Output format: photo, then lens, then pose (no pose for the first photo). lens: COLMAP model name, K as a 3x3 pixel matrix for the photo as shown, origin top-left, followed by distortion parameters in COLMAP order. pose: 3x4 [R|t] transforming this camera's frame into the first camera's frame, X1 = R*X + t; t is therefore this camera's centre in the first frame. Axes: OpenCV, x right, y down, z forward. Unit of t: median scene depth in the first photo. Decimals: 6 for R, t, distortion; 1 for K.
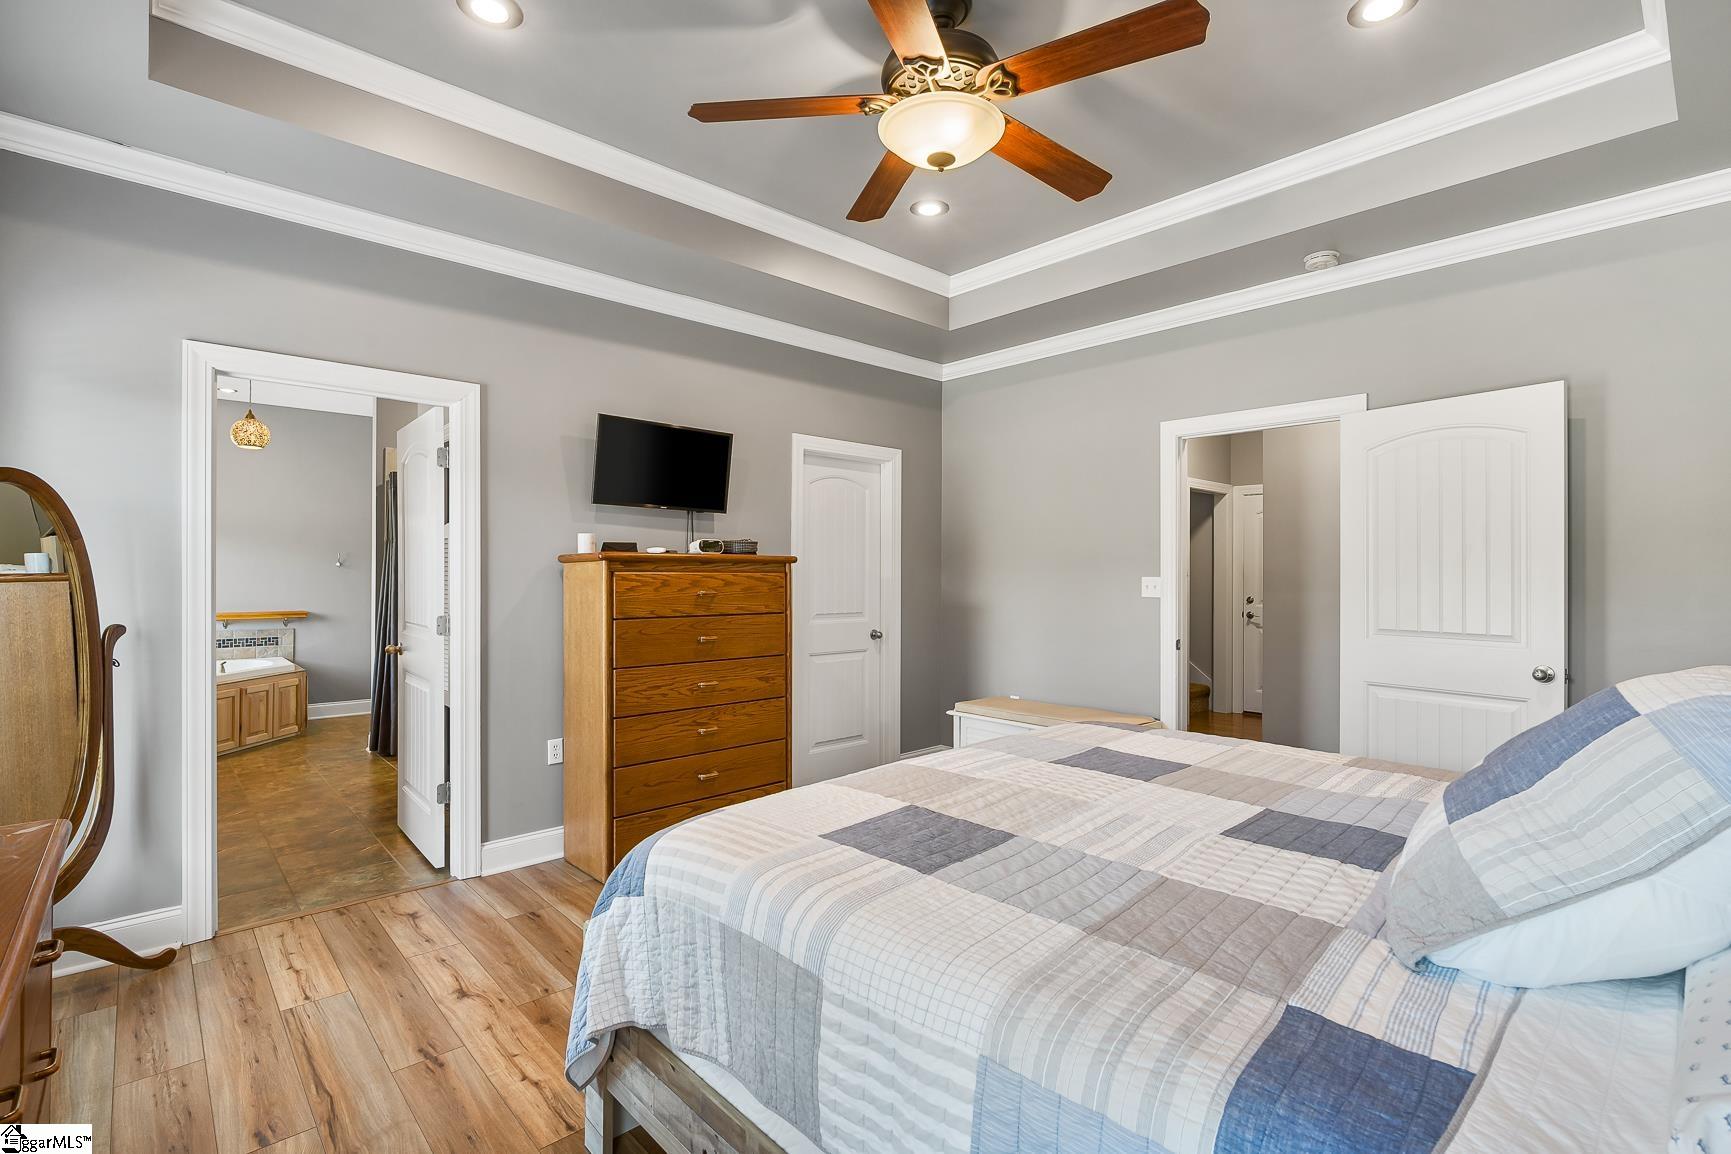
lens RADIAL K [[791.9, 0, 865.5], [0, 791.9, 577.0], [0, 0, 1]] dist [-0.010224, 0.000782]
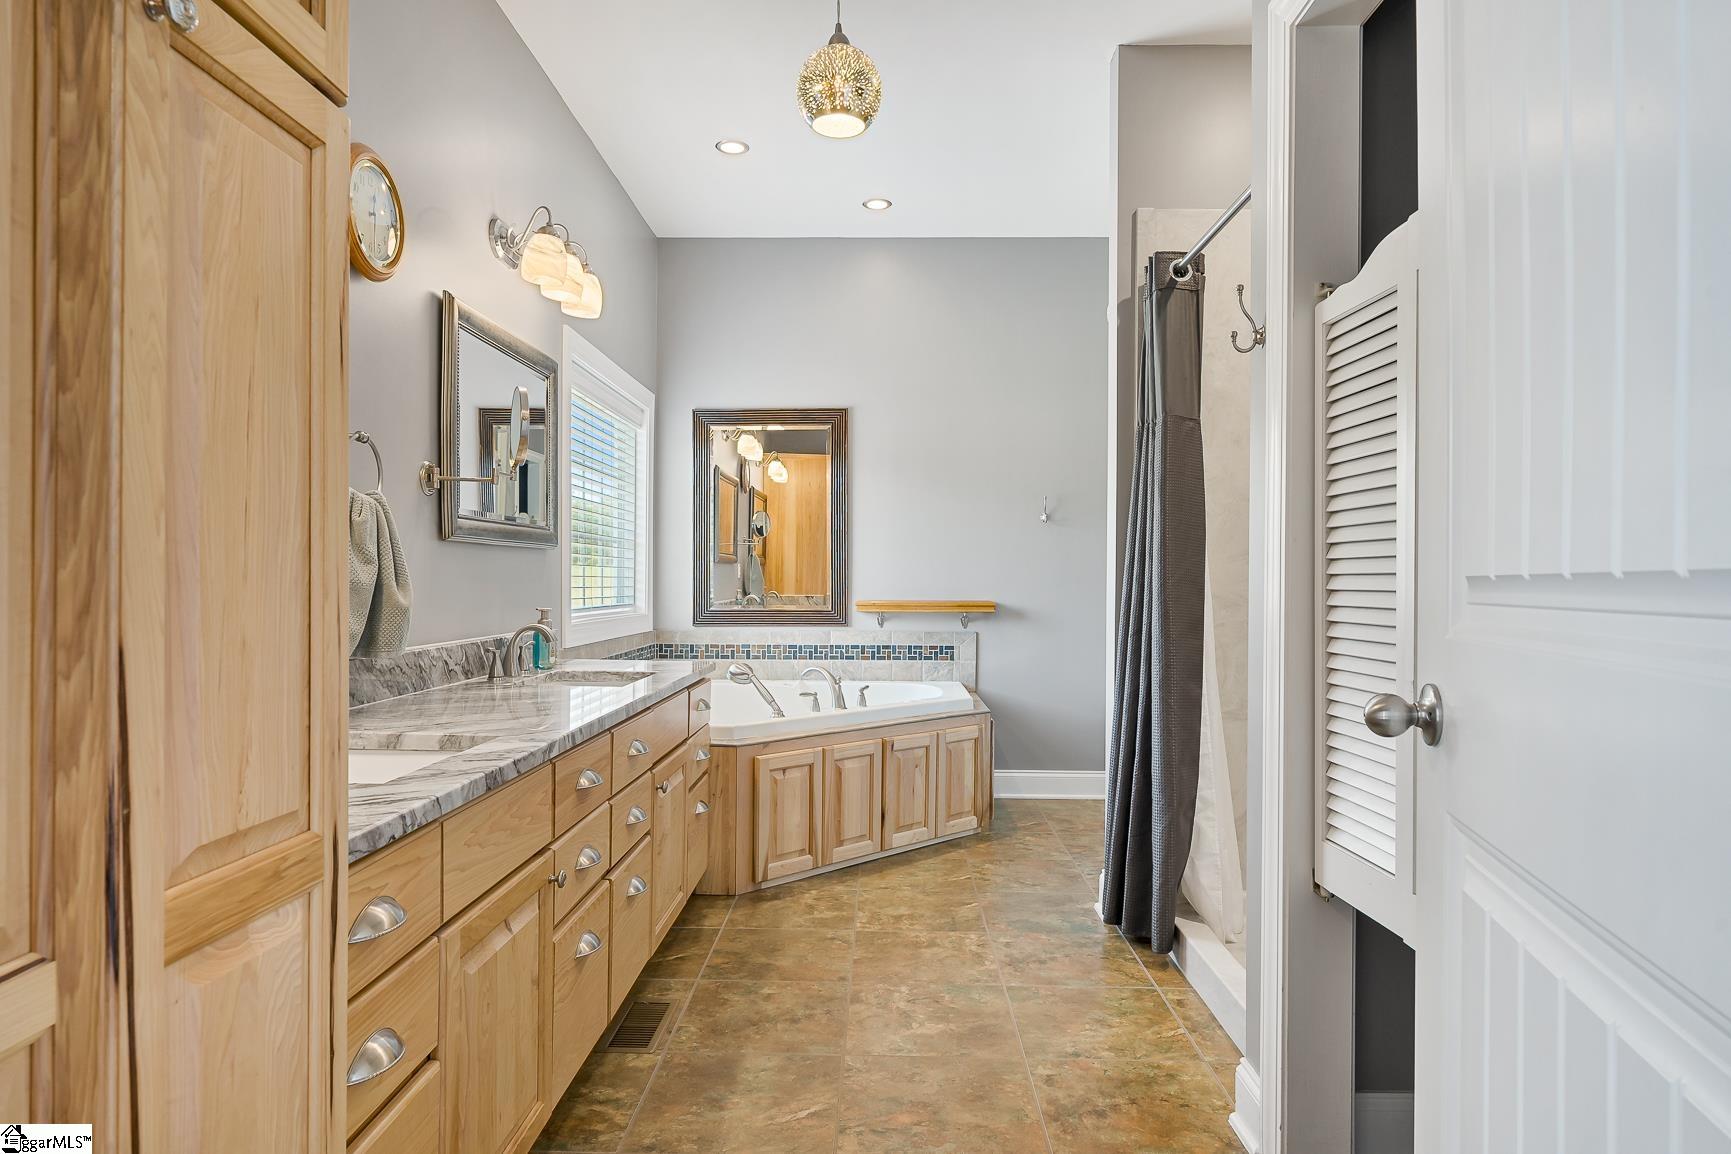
lens RADIAL K [[1030.3, 0, 865.5], [0, 1030.3, 577.0], [0, 0, 1]] dist [-0.001215, -0.000515]
pose [[0.721619, -0.003282, -0.692282, -0.295482], [-0.003781, 0.999955, -0.008681, 0.035388], [0.692280, 0.008882, 0.721575, 0.446776]]
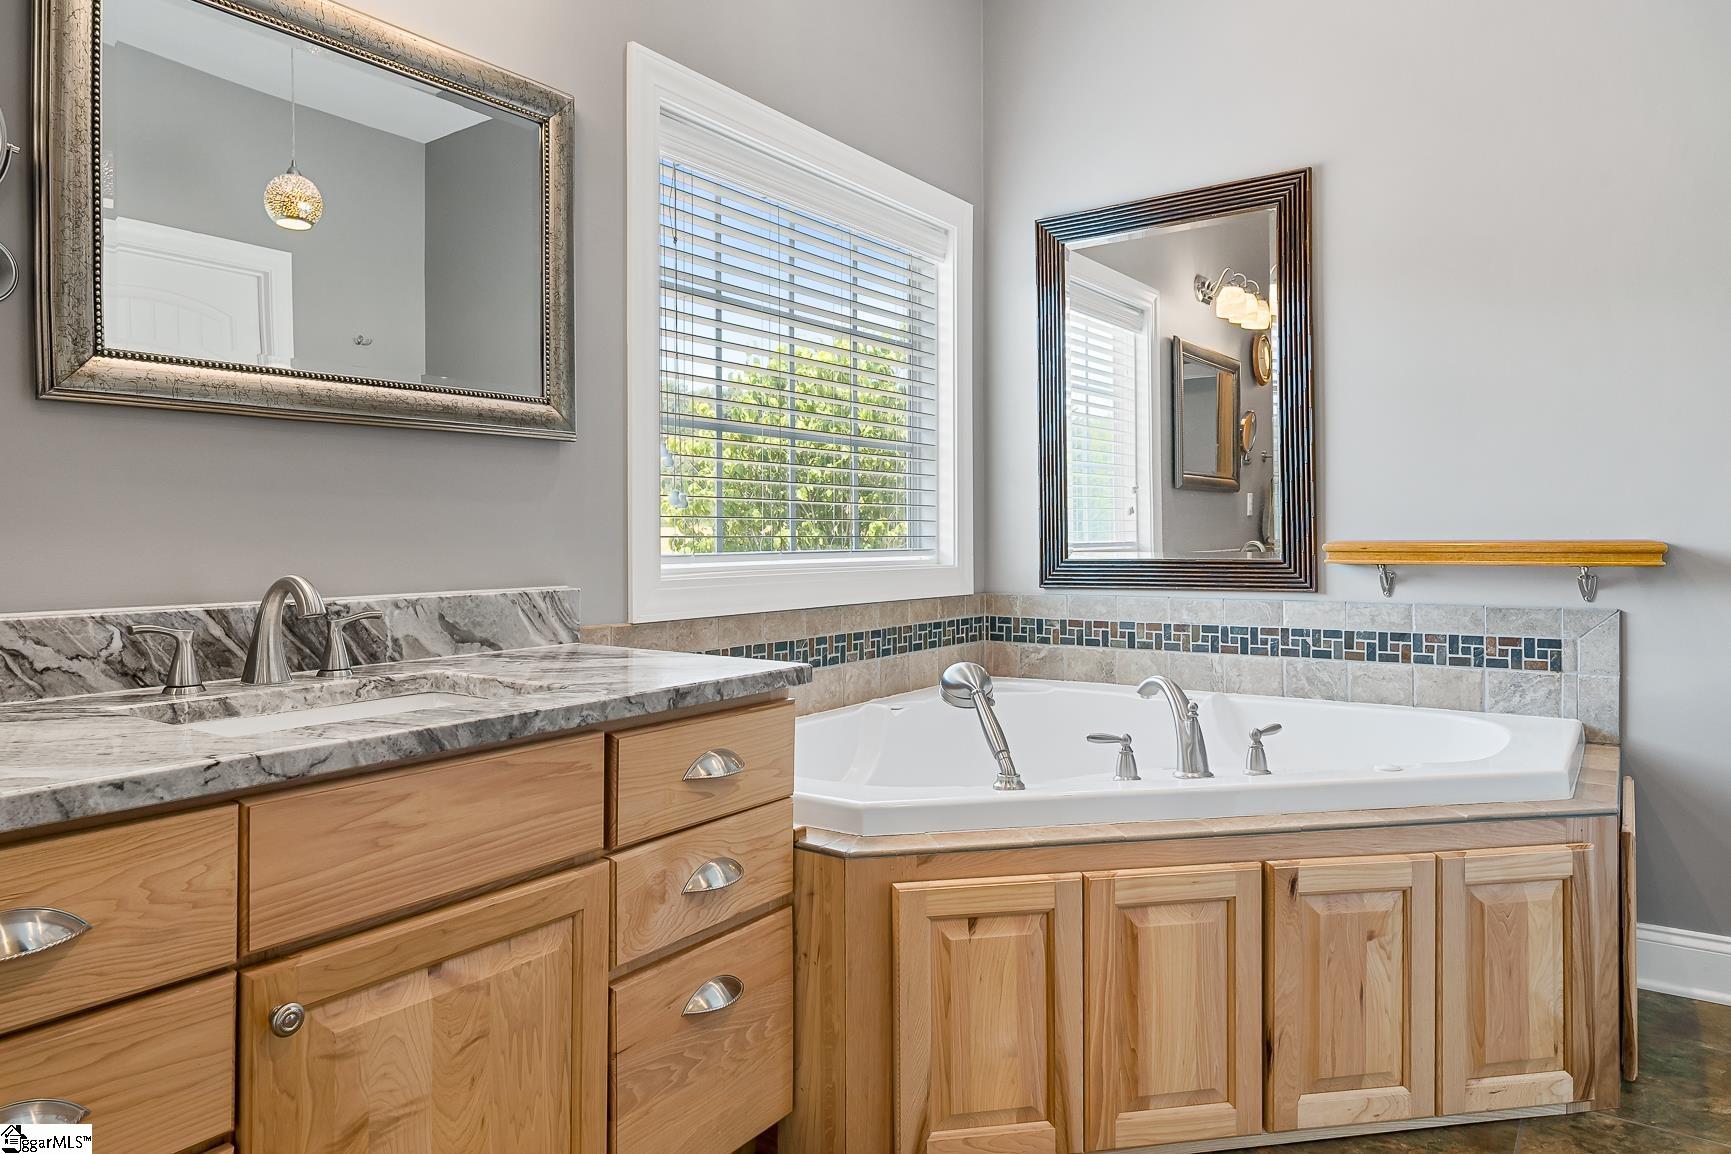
lens RADIAL K [[1114.0, 0, 871.2], [0, 1114.0, 528.9], [0, 0, 1]] dist [-0.006200, 0.000367]
pose [[0.211116, -0.013701, -0.977365, -0.462467], [0.003786, 0.999906, -0.013199, 0.046466], [0.977454, -0.000914, 0.211148, 0.743799]]
